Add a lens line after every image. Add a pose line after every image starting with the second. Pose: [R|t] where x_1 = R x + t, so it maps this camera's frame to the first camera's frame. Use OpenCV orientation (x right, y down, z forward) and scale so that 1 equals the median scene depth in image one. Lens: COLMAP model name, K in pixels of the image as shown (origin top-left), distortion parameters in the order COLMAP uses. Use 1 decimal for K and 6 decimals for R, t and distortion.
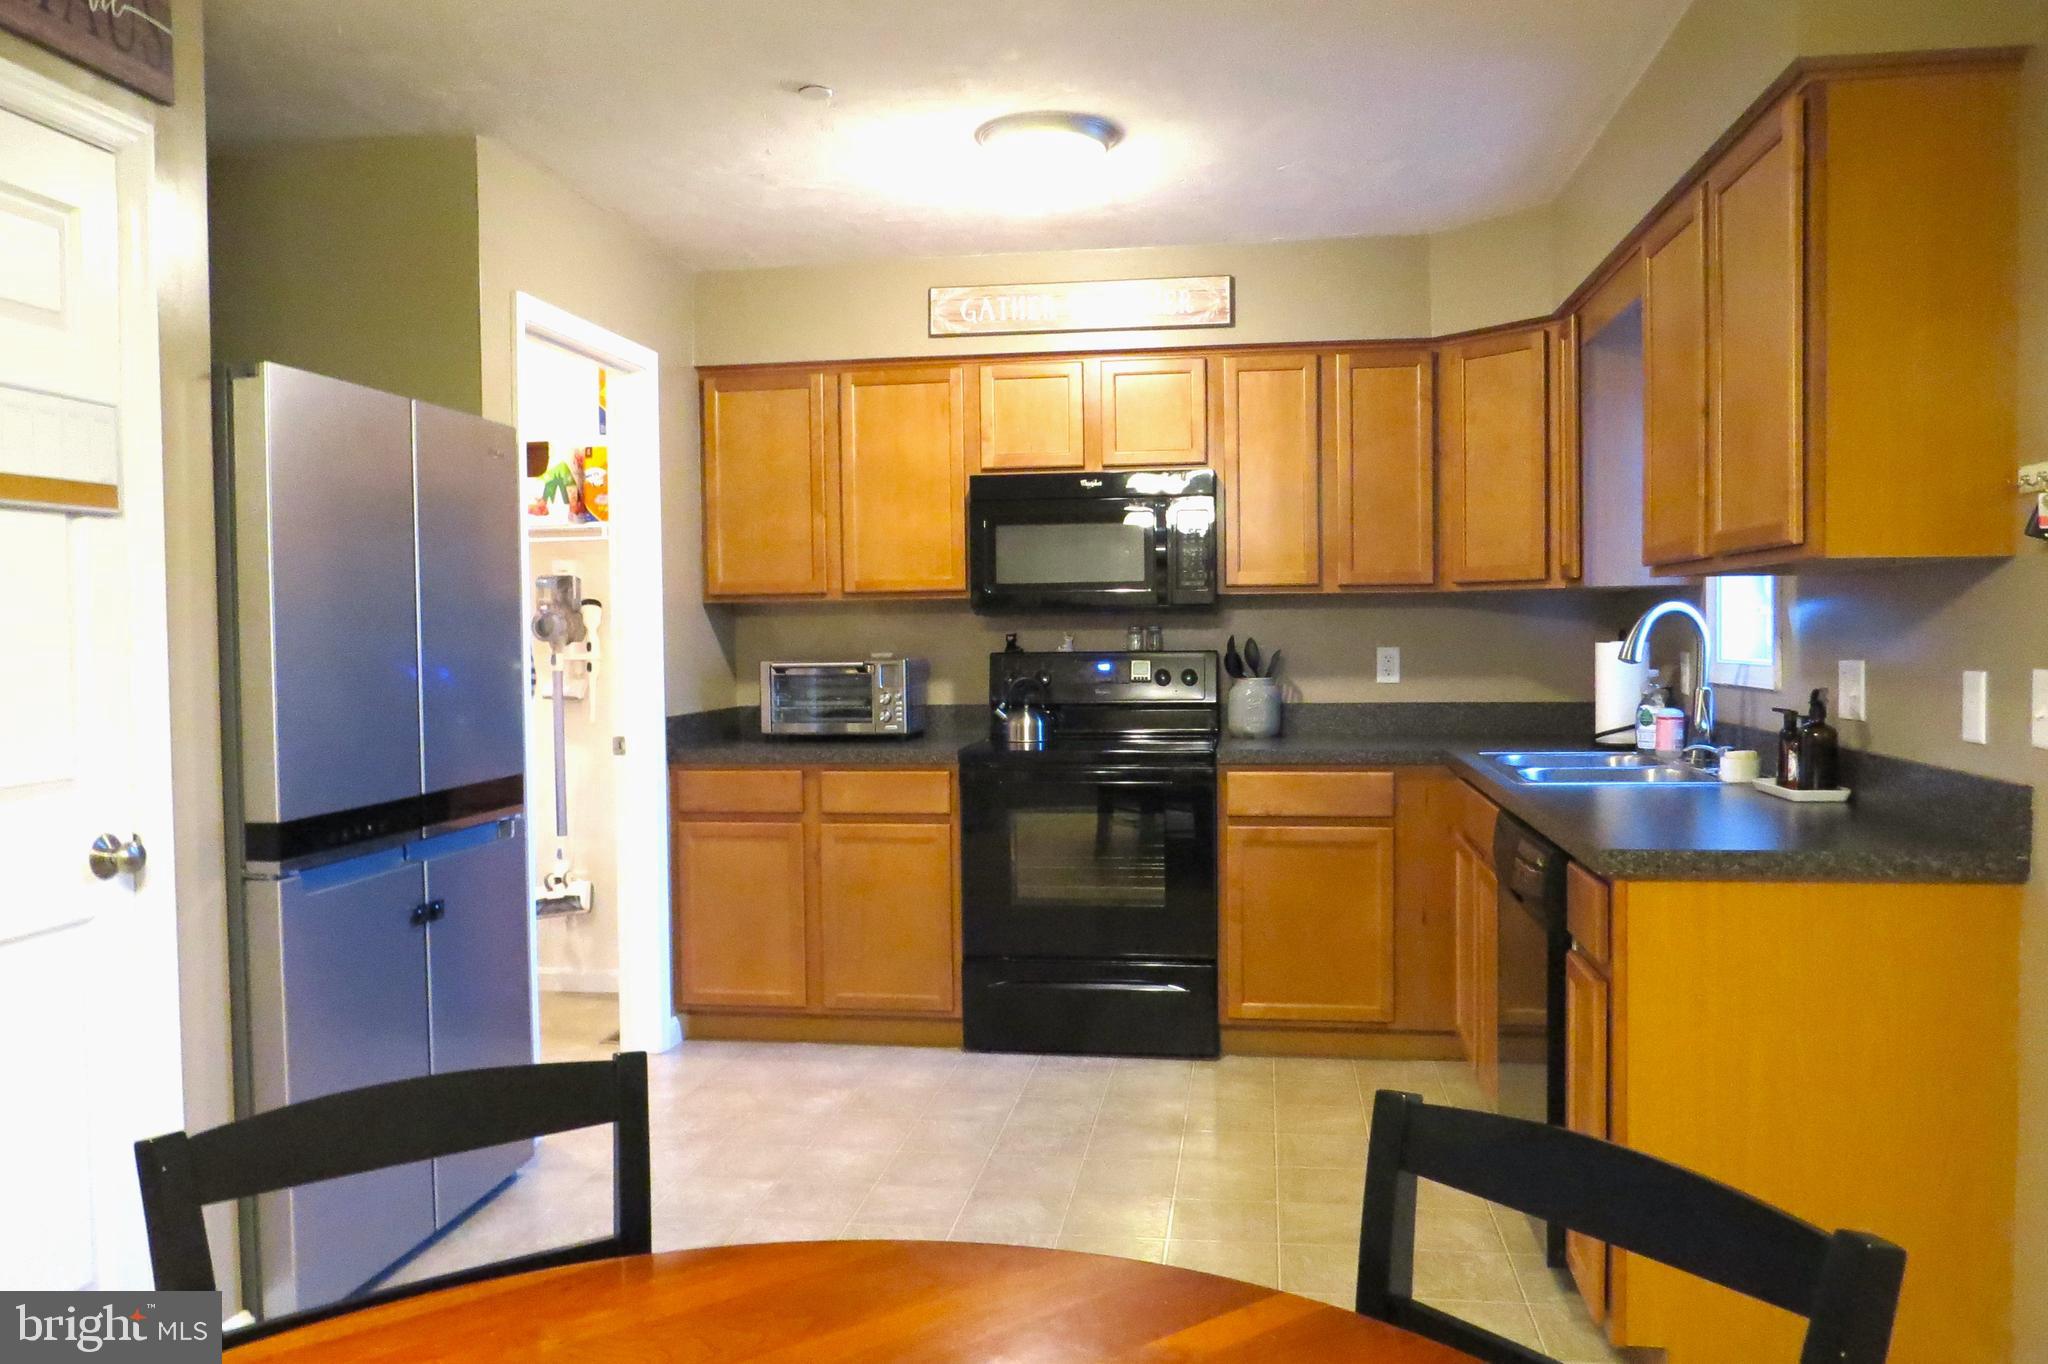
lens RADIAL K [[1609.3, 0, 1017.3], [0, 1609.3, 665.4], [0, 0, 1]] dist [-0.031811, -0.000689]
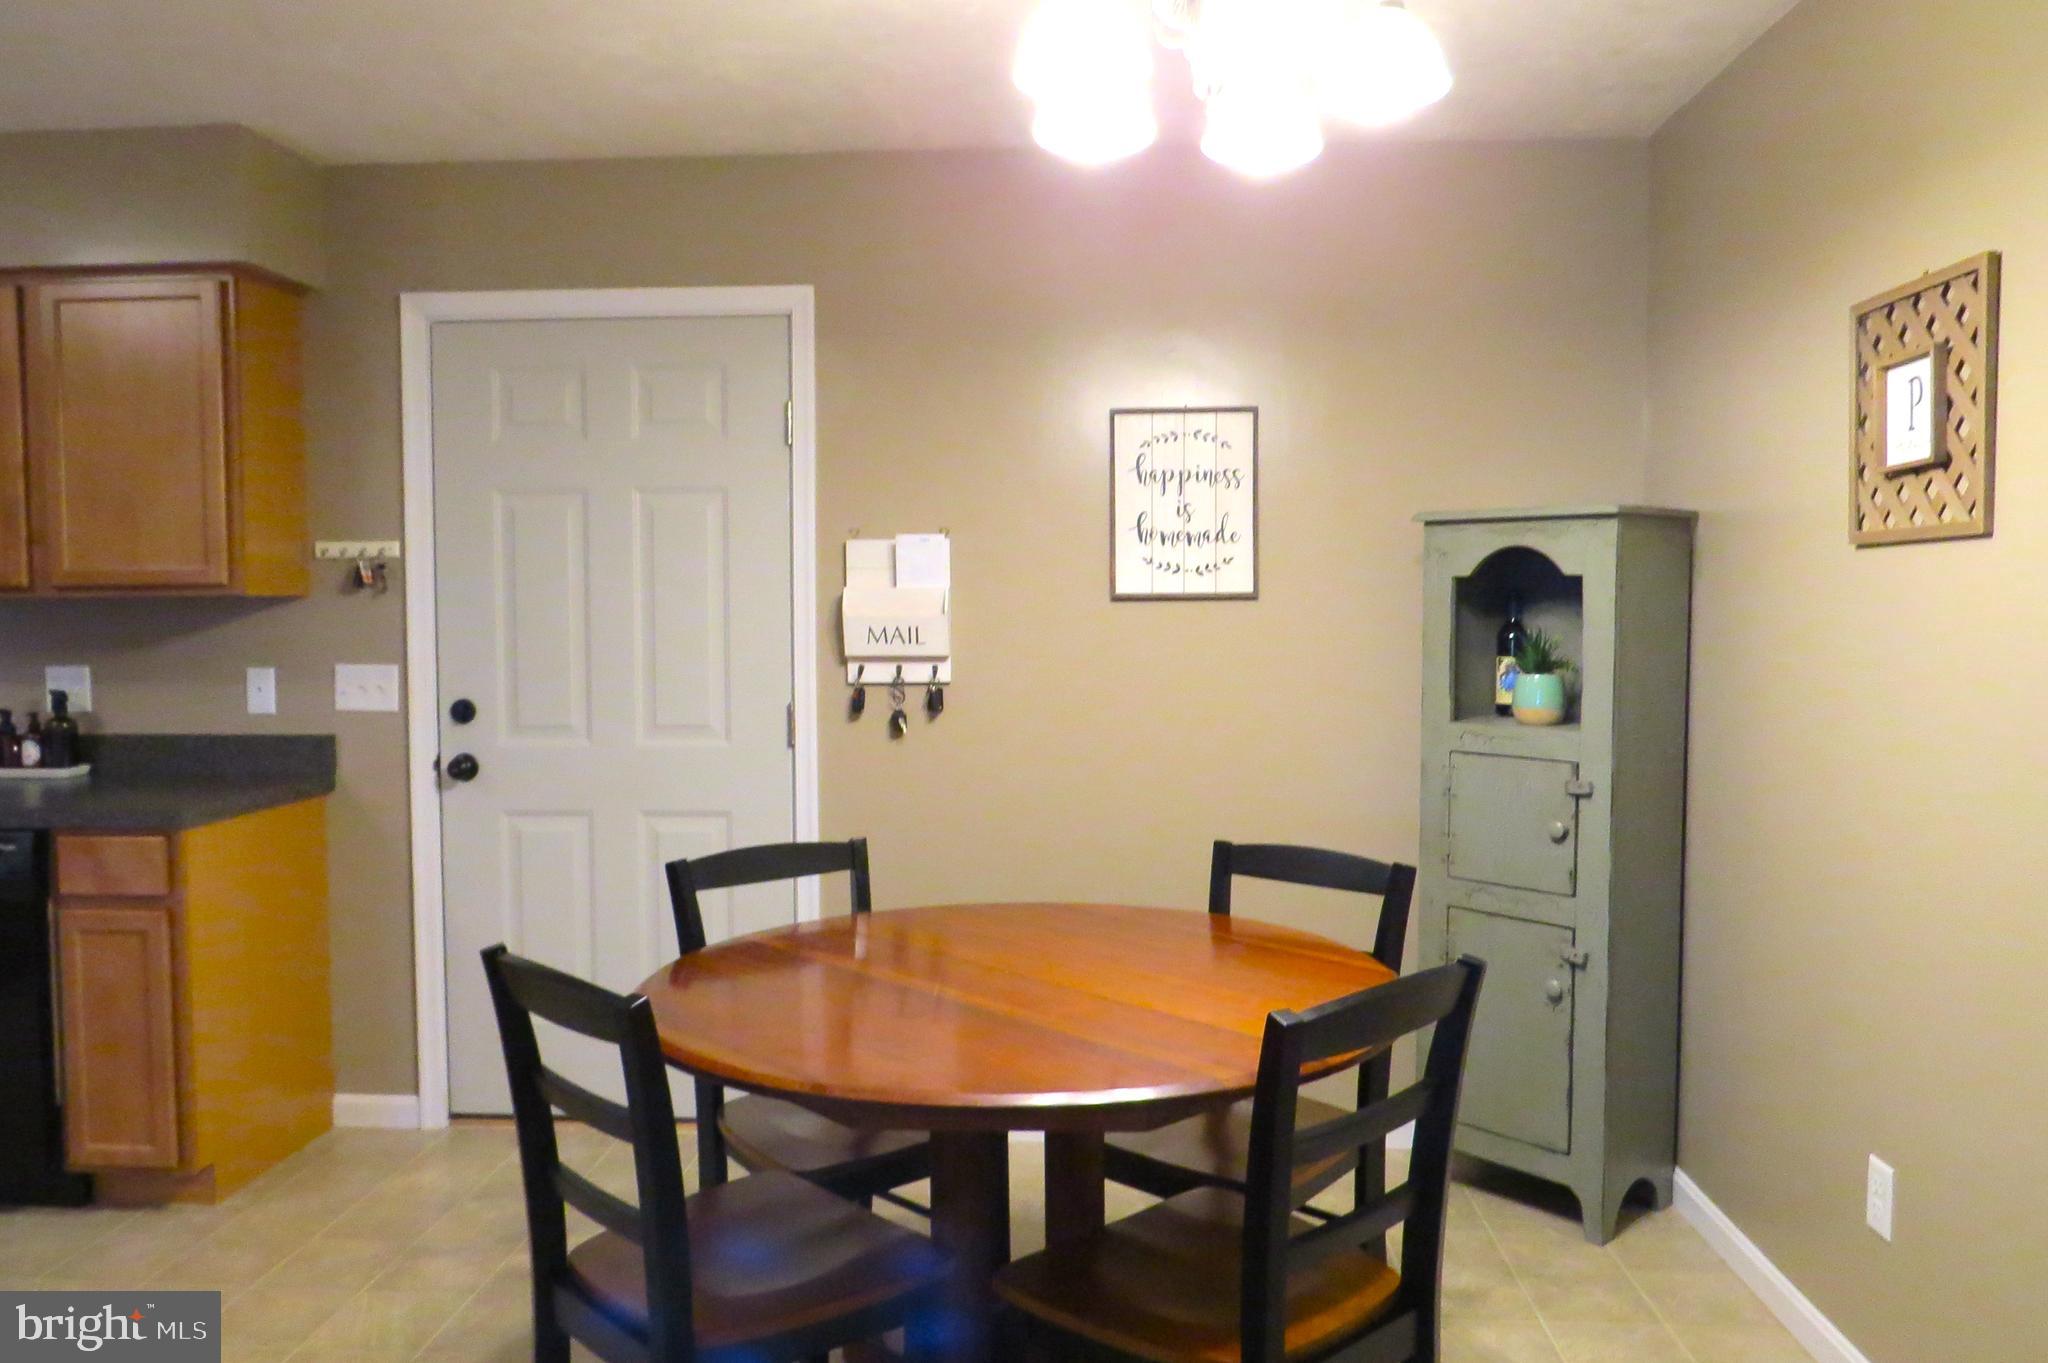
lens RADIAL K [[1550.1, 0, 1017.3], [0, 1550.1, 667.7], [0, 0, 1]] dist [-0.024312, 0.006662]
pose [[-0.092050, -0.029057, 0.995330, -0.541100], [0.039372, 0.998686, 0.032796, -0.009619], [-0.994976, 0.042207, -0.090785, 0.223401]]
